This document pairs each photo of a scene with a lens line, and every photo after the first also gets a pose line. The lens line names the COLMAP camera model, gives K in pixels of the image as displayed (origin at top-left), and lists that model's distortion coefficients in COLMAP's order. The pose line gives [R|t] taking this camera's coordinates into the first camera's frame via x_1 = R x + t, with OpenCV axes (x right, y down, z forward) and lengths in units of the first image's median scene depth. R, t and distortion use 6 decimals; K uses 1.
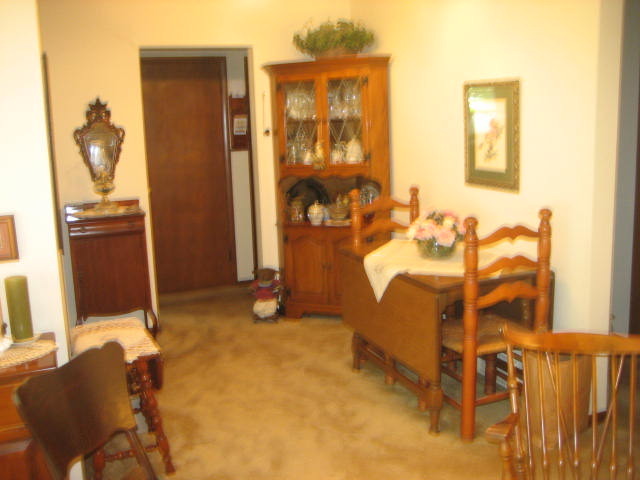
lens RADIAL K [[672.1, 0, 319.1], [0, 672.1, 242.2], [0, 0, 1]] dist [-0.152740, 0.166932]
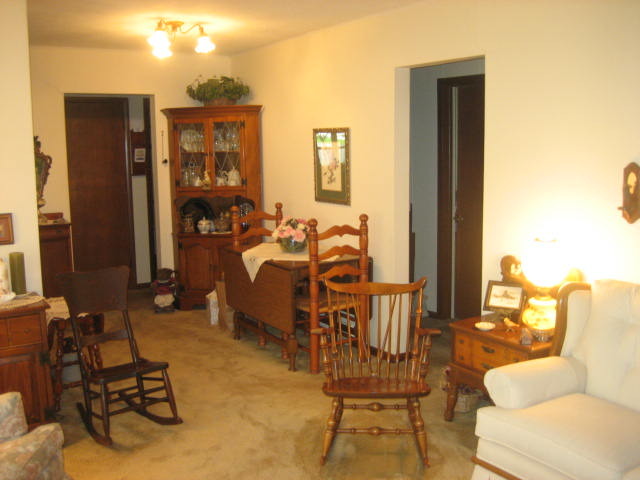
lens RADIAL K [[672.1, 0, 319.1], [0, 672.1, 242.2], [0, 0, 1]] dist [-0.152740, 0.166932]
pose [[0.983458, -0.002691, 0.181117, -0.023017], [0.010581, 0.999036, -0.042608, 0.052063], [-0.180827, 0.043819, 0.982538, -0.331503]]
